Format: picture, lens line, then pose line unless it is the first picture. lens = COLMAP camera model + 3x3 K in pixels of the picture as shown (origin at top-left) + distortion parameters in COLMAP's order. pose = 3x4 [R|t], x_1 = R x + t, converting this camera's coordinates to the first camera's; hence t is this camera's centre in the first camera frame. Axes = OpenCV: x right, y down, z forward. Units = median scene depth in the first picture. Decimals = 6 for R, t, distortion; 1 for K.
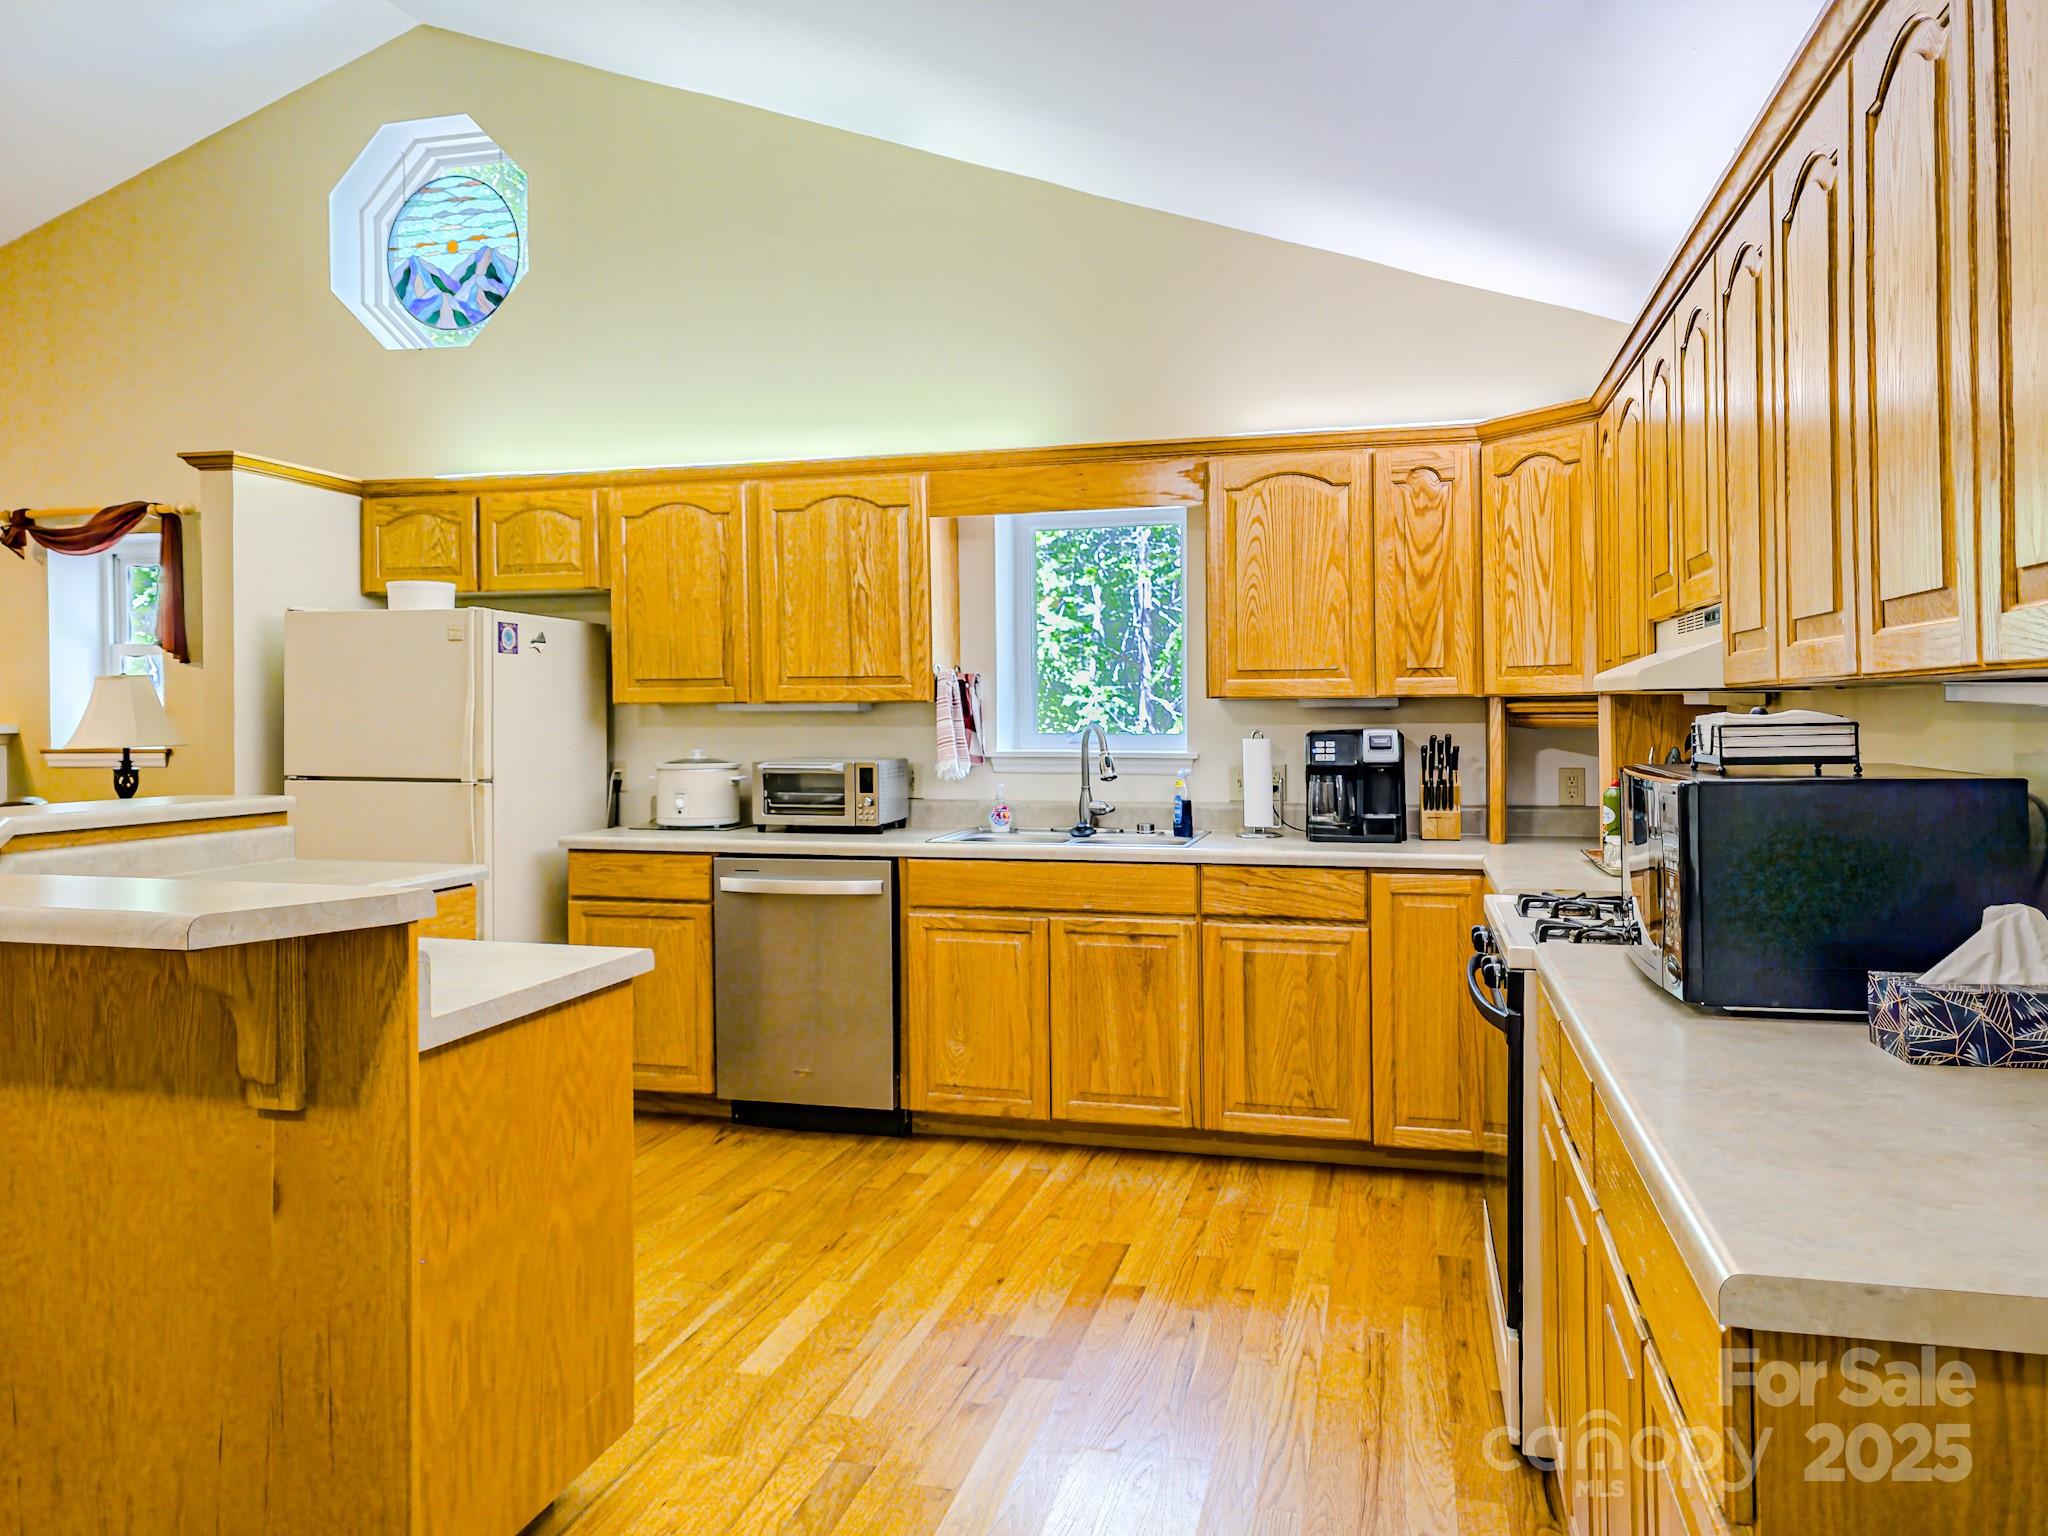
lens RADIAL K [[1457.4, 0, 1030.4], [0, 1457.4, 775.6], [0, 0, 1]] dist [0.009405, -0.014172]
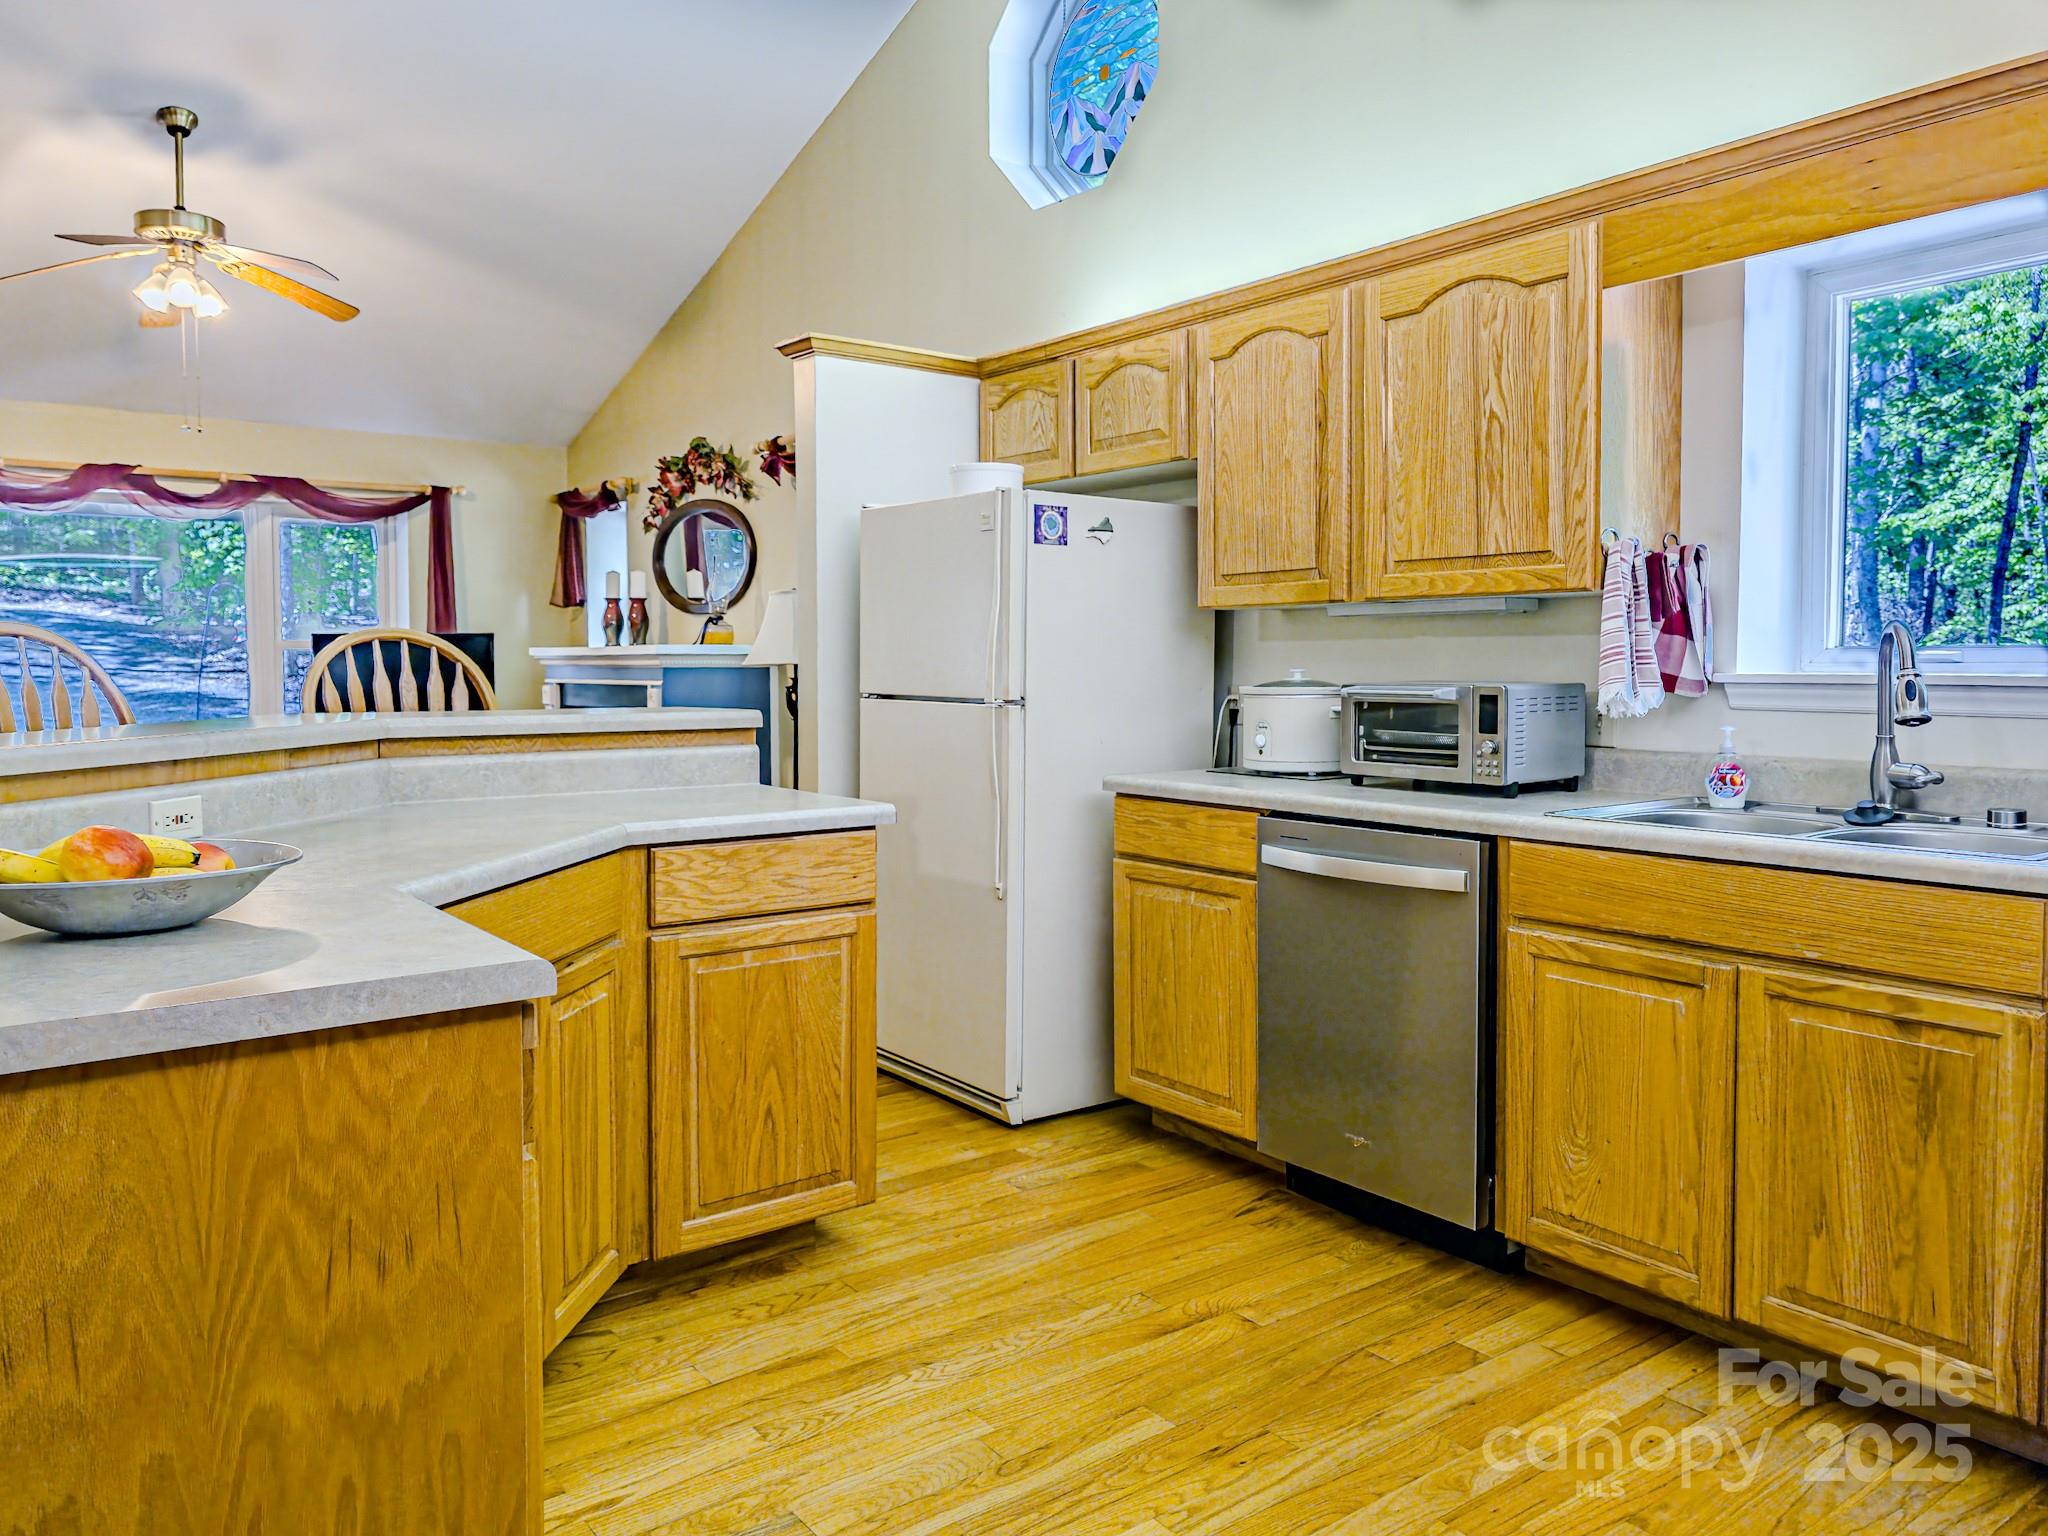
lens RADIAL K [[1457.4, 0, 1033.7], [0, 1457.4, 762.0], [0, 0, 1]] dist [0.009405, -0.014172]
pose [[0.778203, 0.045715, -0.626347, 0.139555], [-0.029682, 0.998910, 0.036029, 0.007056], [0.627311, -0.009447, 0.778711, 0.368239]]
